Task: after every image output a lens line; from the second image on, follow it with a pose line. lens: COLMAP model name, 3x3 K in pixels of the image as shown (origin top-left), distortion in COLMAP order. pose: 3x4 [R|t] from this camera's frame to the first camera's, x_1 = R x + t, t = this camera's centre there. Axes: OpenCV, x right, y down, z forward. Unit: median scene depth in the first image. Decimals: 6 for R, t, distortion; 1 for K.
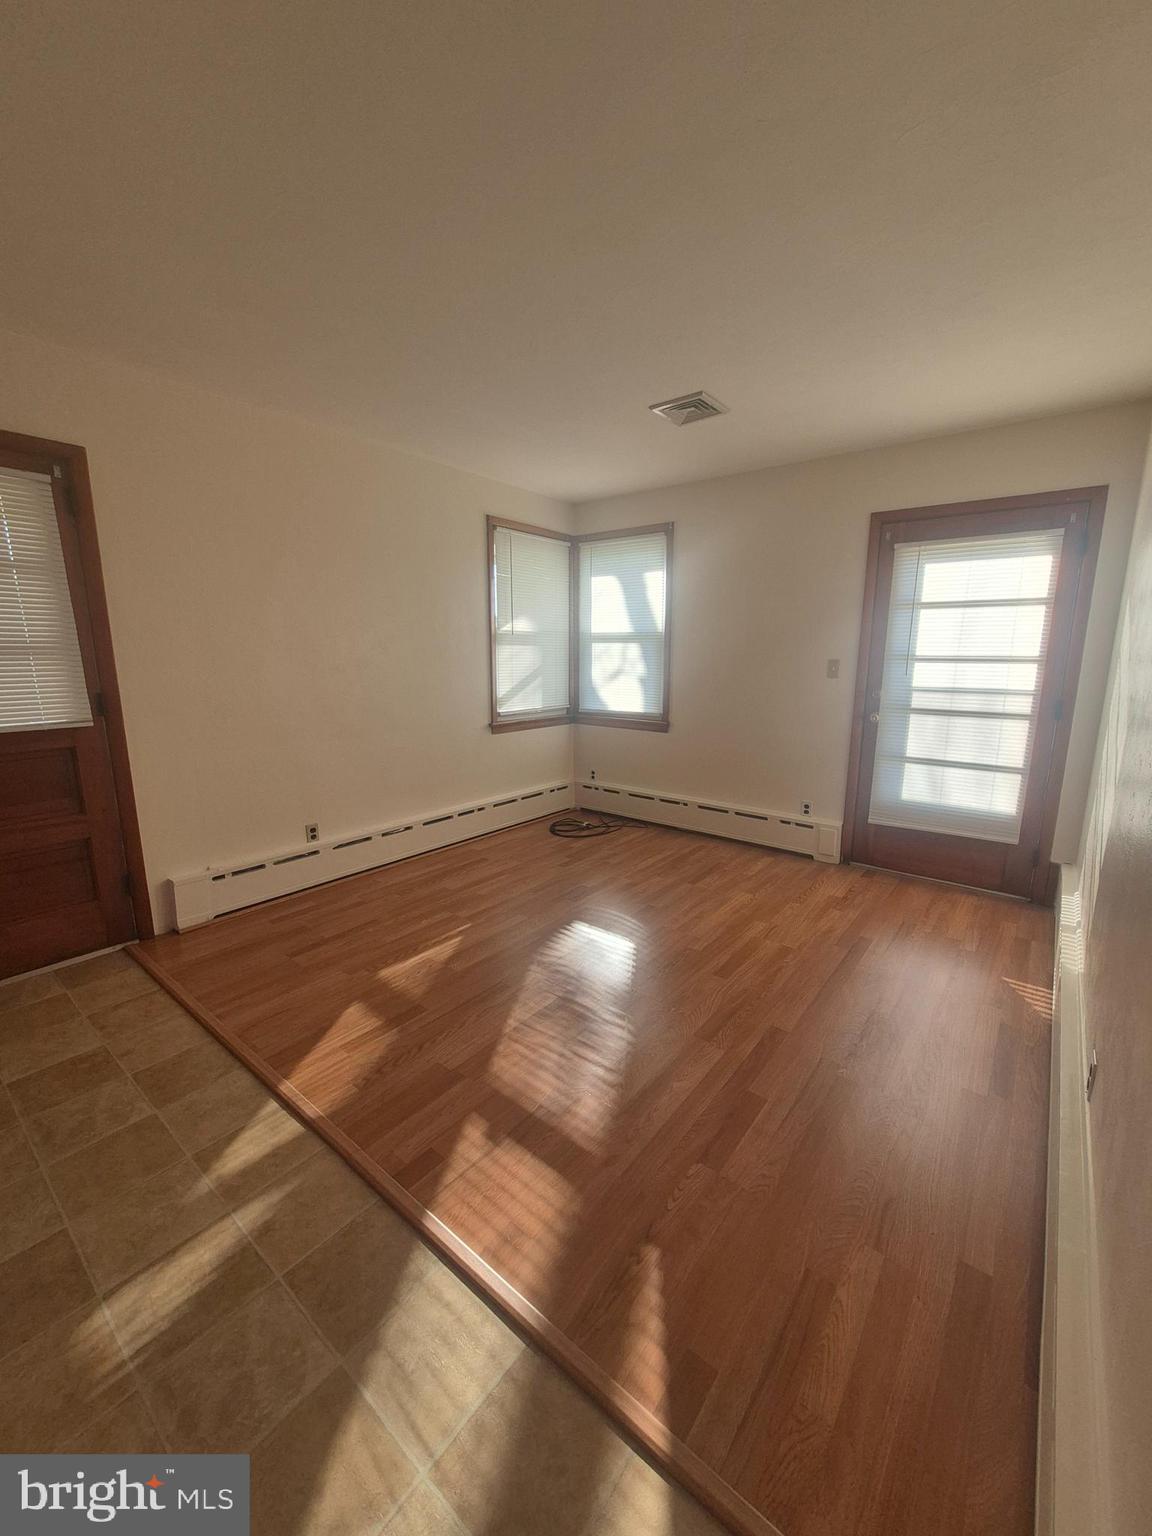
lens RADIAL K [[606.3, 0, 576.0], [0, 606.3, 768.0], [0, 0, 1]] dist [0.027502, 0.000010]
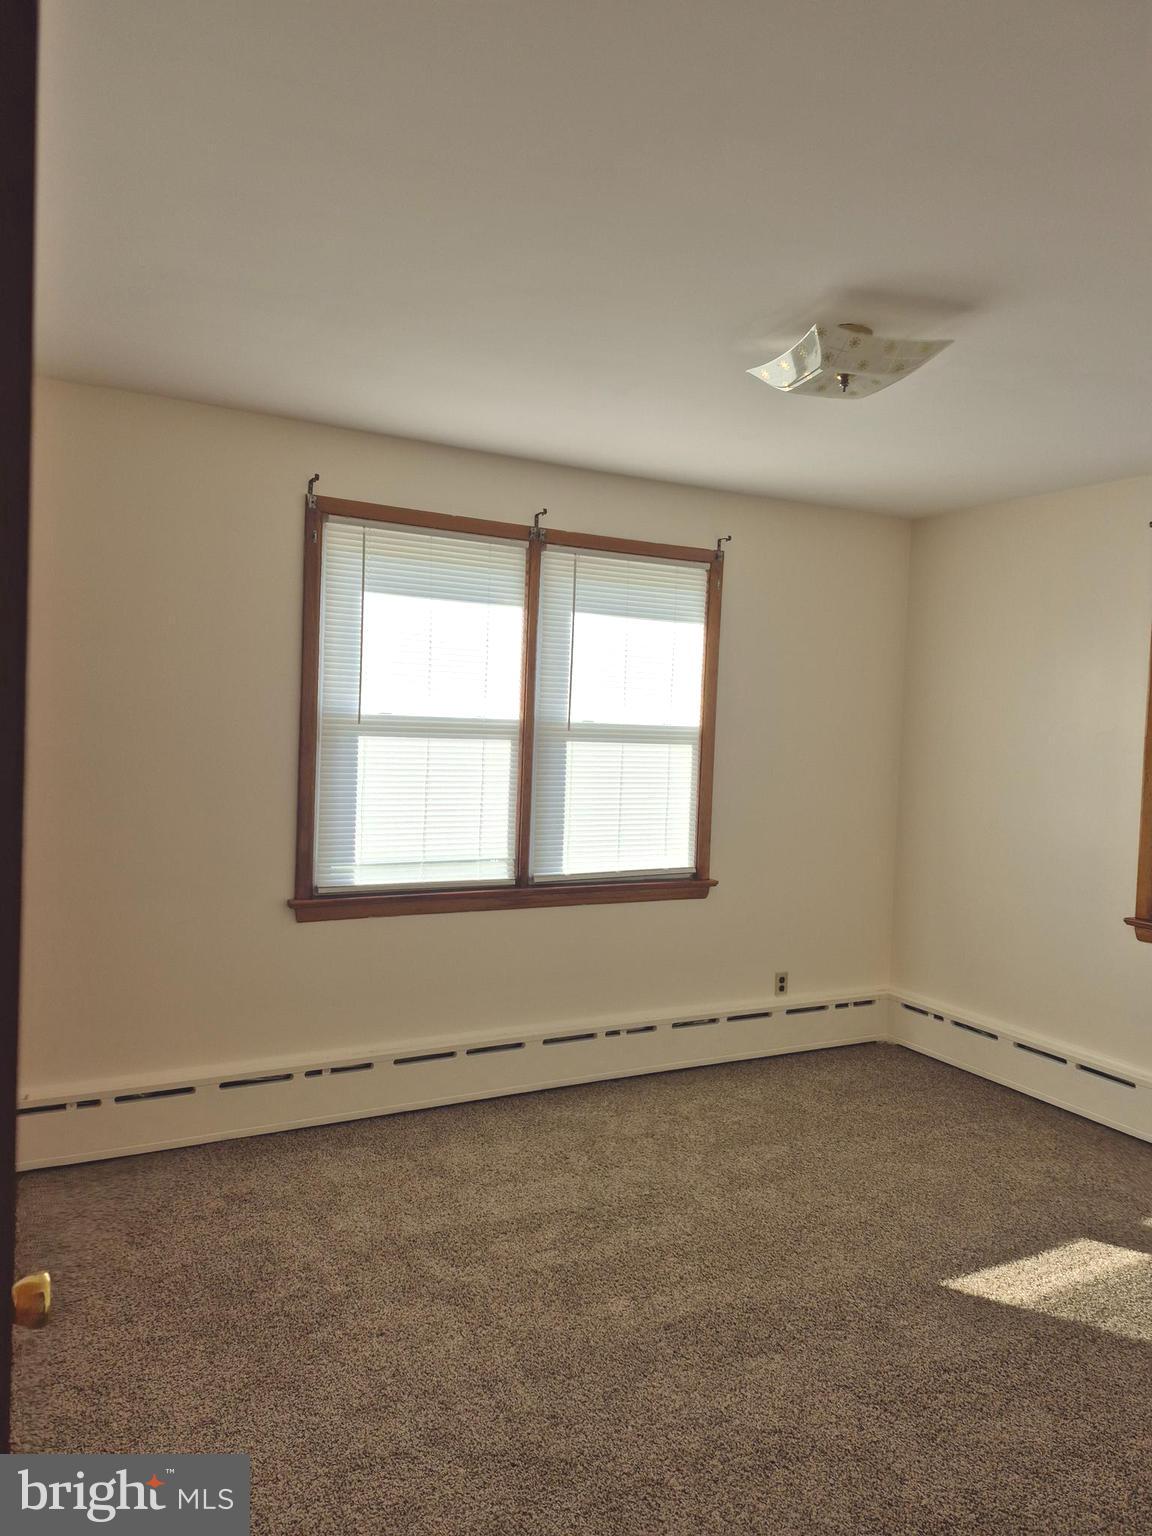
lens RADIAL K [[912.6, 0, 576.0], [0, 912.6, 768.0], [0, 0, 1]] dist [0.051218, -0.000092]
pose [[0.903815, 0.022501, -0.427331, 0.242219], [-0.097571, 0.983148, -0.154598, -0.055295], [0.416651, 0.181423, 0.890779, 0.270394]]
